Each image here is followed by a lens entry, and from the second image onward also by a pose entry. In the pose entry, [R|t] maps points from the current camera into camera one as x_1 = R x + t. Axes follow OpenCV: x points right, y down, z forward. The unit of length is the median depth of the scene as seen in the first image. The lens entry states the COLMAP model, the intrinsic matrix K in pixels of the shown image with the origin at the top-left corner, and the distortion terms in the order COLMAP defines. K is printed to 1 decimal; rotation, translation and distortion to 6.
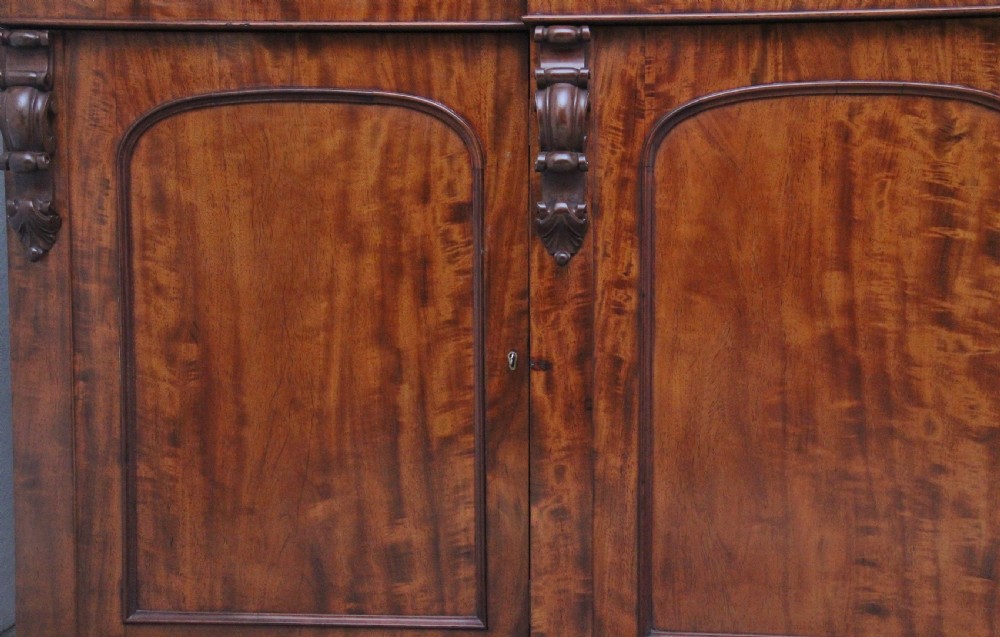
lens RADIAL K [[1632.8, 0, 498.9], [0, 1632.8, 337.9], [0, 0, 1]] dist [0.141303, 0.191954]
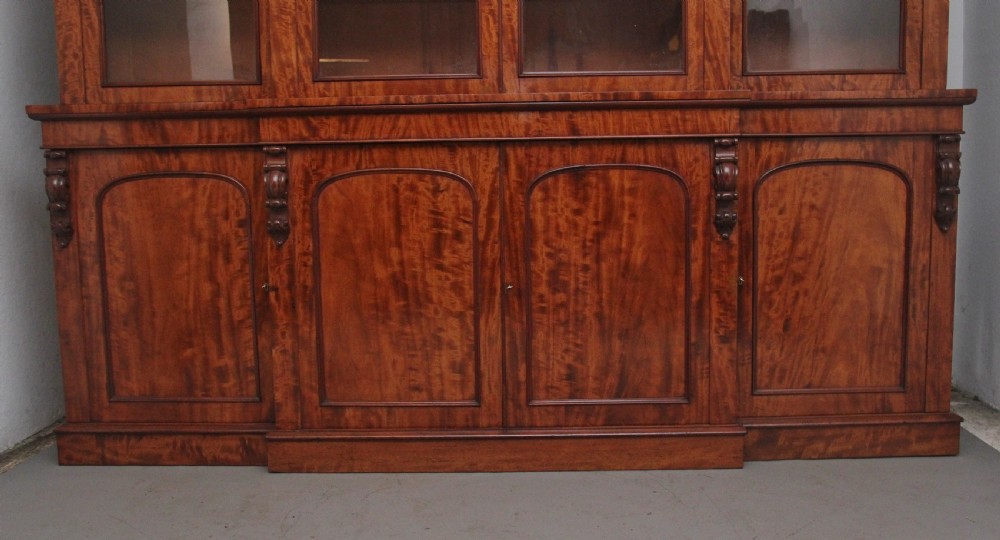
lens RADIAL K [[1035.3, 0, 500.8], [0, 1035.3, 312.8], [0, 0, 1]] dist [-0.129548, 0.170091]
pose [[0.998842, -0.018550, 0.044393, 0.285113], [0.015987, 0.998223, 0.057409, -0.028866], [-0.045379, -0.056633, 0.997363, -0.491238]]
